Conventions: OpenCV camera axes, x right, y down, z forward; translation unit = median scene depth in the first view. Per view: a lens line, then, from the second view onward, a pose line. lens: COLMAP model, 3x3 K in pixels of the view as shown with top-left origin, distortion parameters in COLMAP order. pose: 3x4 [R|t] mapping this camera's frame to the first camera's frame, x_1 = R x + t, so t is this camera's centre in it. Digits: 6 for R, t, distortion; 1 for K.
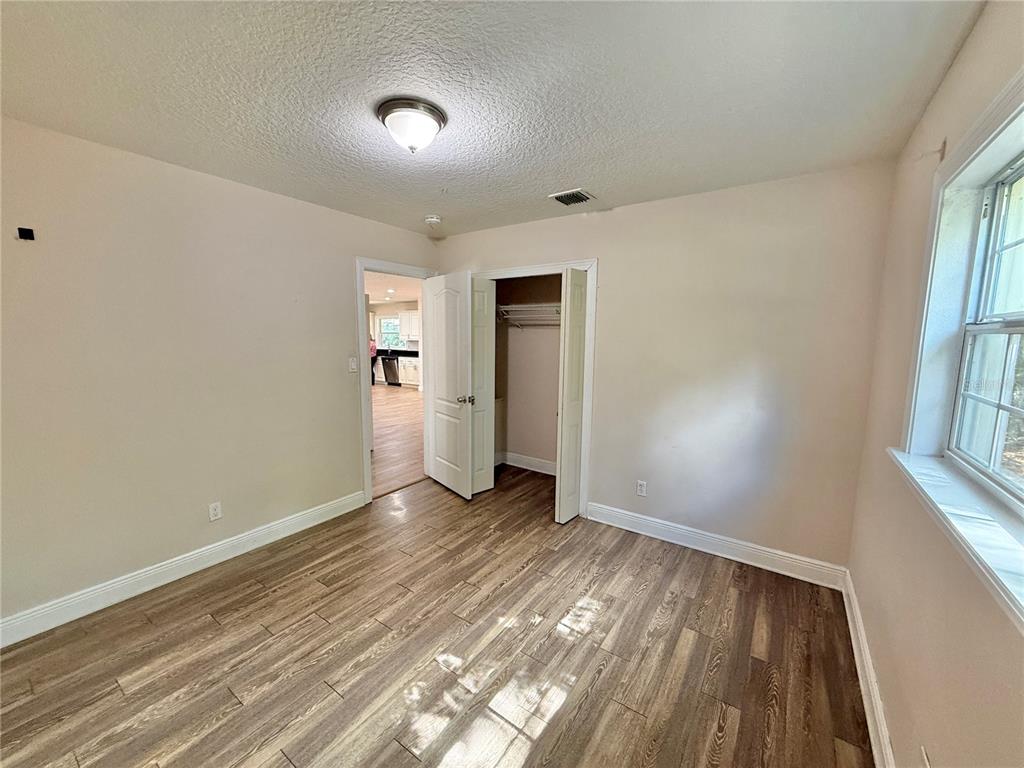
lens RADIAL K [[406.8, 0, 510.7], [0, 406.8, 377.6], [0, 0, 1]] dist [0.000454, -0.000078]
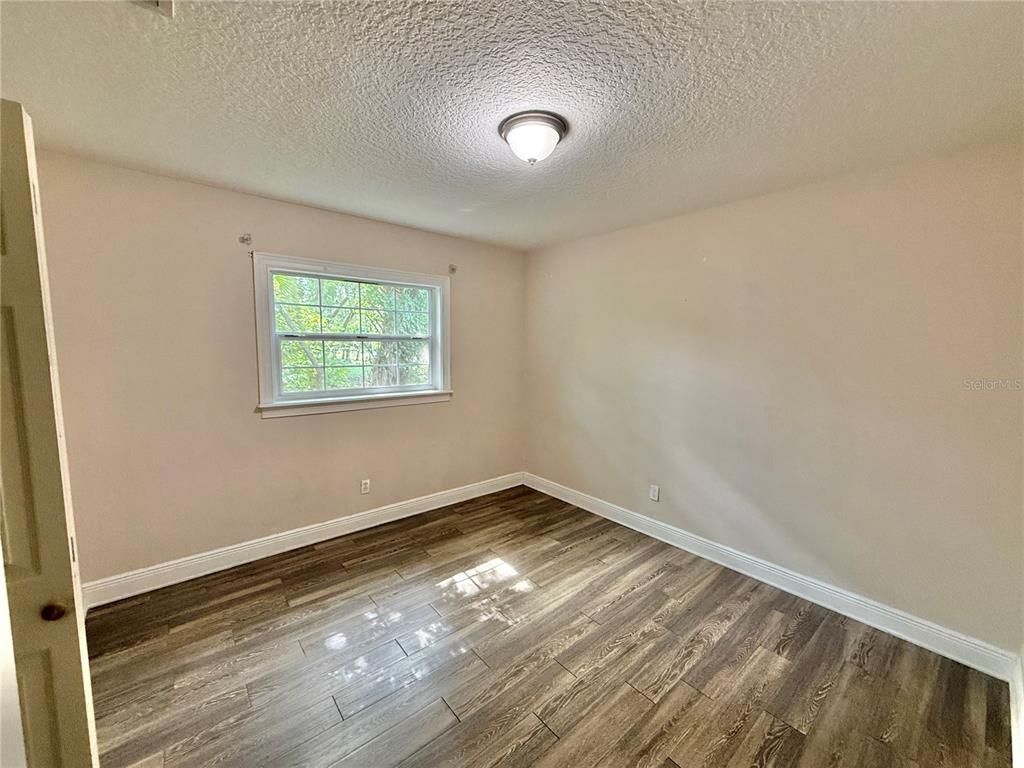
lens RADIAL K [[406.8, 0, 514.3], [0, 406.8, 387.2], [0, 0, 1]] dist [0.000454, -0.000078]
pose [[-0.967332, -0.050680, 0.248395, -0.416463], [0.003392, 0.977139, 0.212575, -0.205619], [-0.253490, 0.206473, -0.945046, 1.838731]]
